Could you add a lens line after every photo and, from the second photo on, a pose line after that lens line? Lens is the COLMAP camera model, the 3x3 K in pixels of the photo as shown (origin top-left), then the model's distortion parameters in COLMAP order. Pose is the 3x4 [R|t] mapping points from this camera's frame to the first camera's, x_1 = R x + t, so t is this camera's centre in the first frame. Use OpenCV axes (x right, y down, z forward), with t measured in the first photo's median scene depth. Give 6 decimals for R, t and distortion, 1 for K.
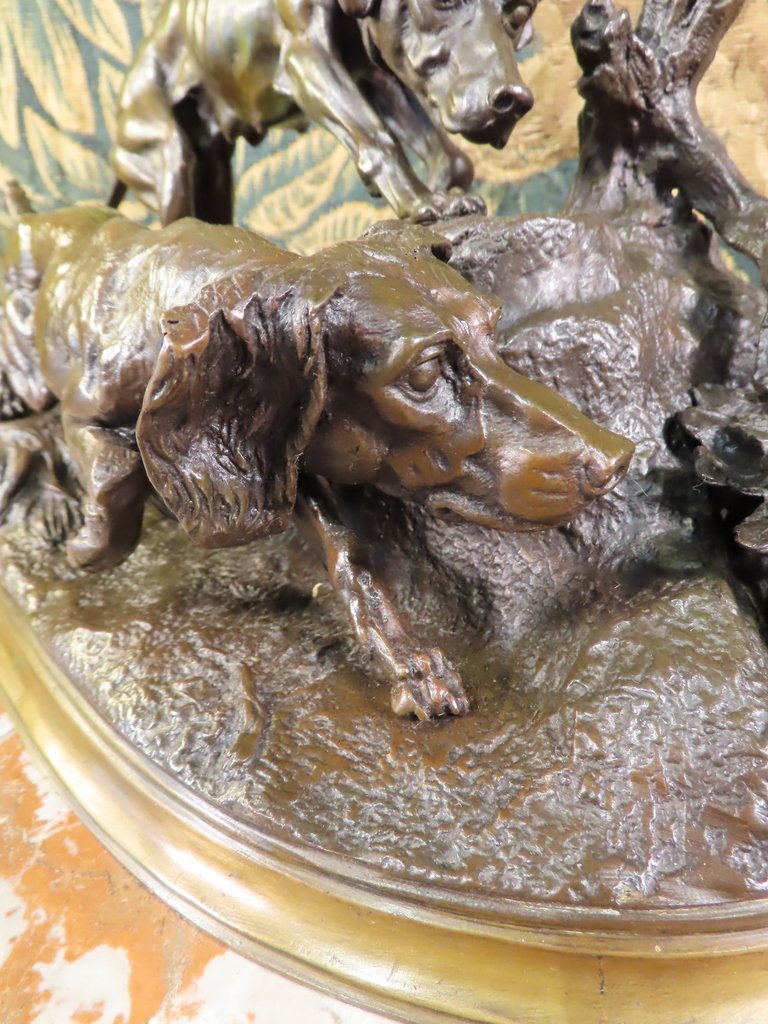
lens RADIAL K [[635.3, 0, 368.0], [0, 635.3, 512.0], [0, 0, 1]] dist [-0.021875, -0.000478]
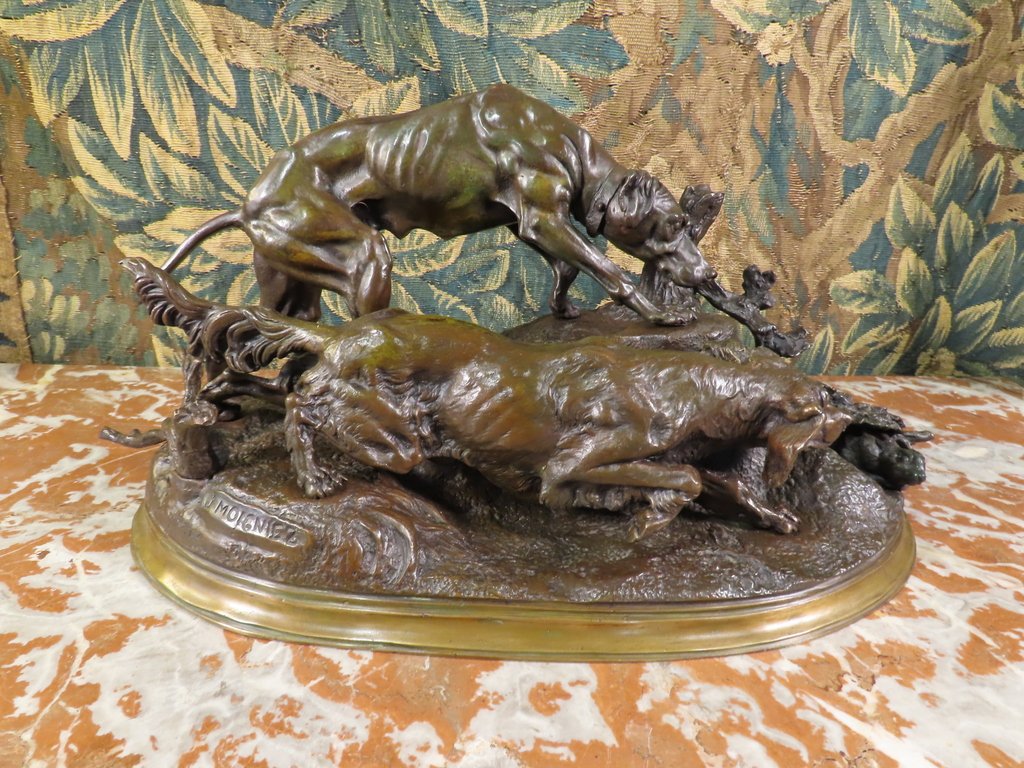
lens RADIAL K [[646.7, 0, 492.6], [0, 646.7, 356.8], [0, 0, 1]] dist [-0.001525, -0.014919]
pose [[0.970383, -0.006977, 0.241470, -0.546385], [0.028405, 0.995944, -0.085374, -0.253269], [-0.239895, 0.089704, 0.966646, -0.970826]]
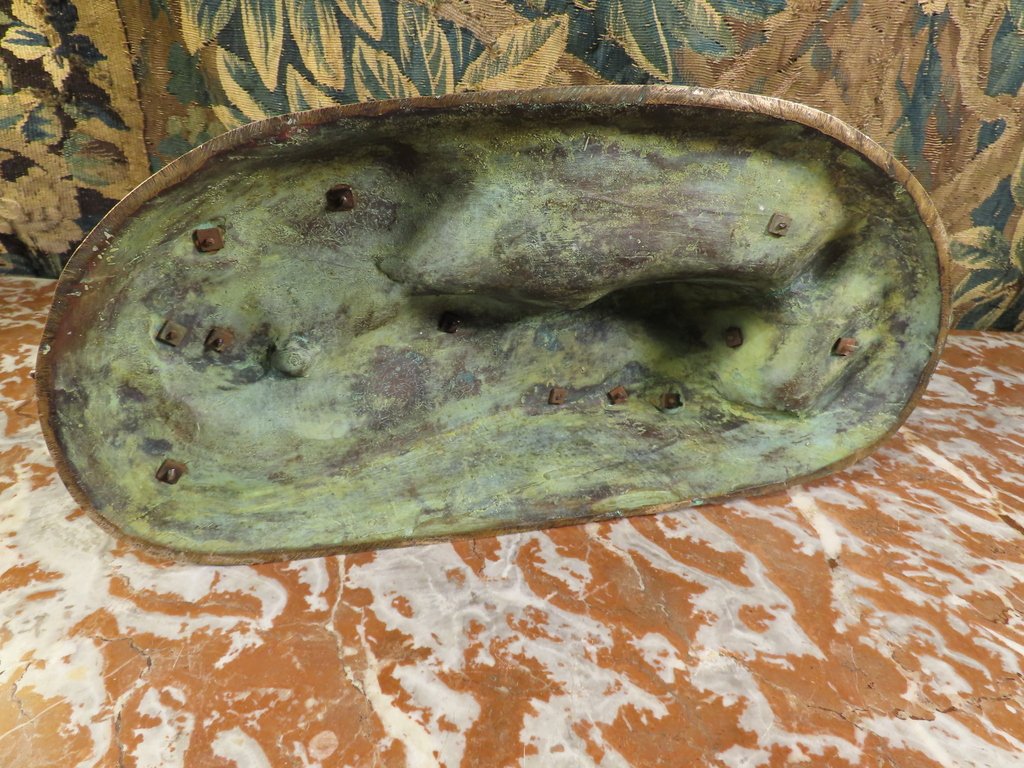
lens RADIAL K [[646.7, 0, 492.6], [0, 646.7, 356.8], [0, 0, 1]] dist [-0.001525, -0.014919]
pose [[0.976225, 0.003933, 0.216722, -1.239730], [-0.012259, 0.999237, 0.037087, -0.362505], [-0.216411, -0.038862, 0.975529, -0.998155]]
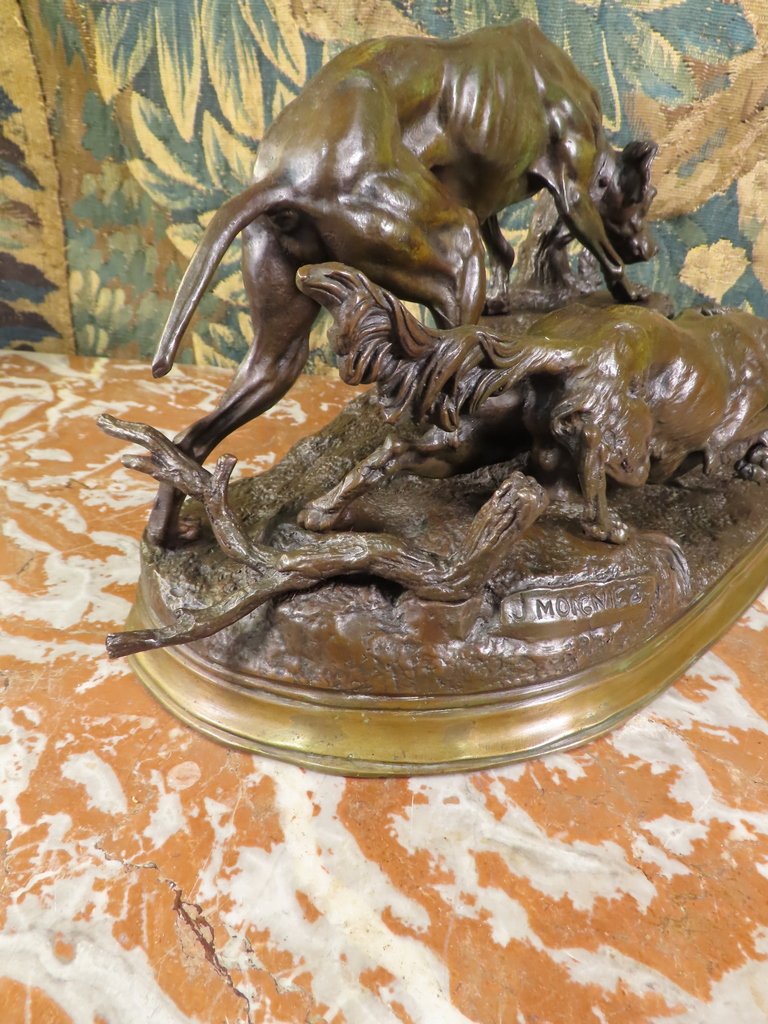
lens RADIAL K [[639.6, 0, 369.9], [0, 639.6, 508.2], [0, 0, 1]] dist [0.008587, -0.018459]
pose [[0.987374, 0.045721, 0.151665, -1.135462], [-0.056051, 0.996339, 0.064548, -0.022165], [-0.148158, -0.072234, 0.986322, -0.774136]]
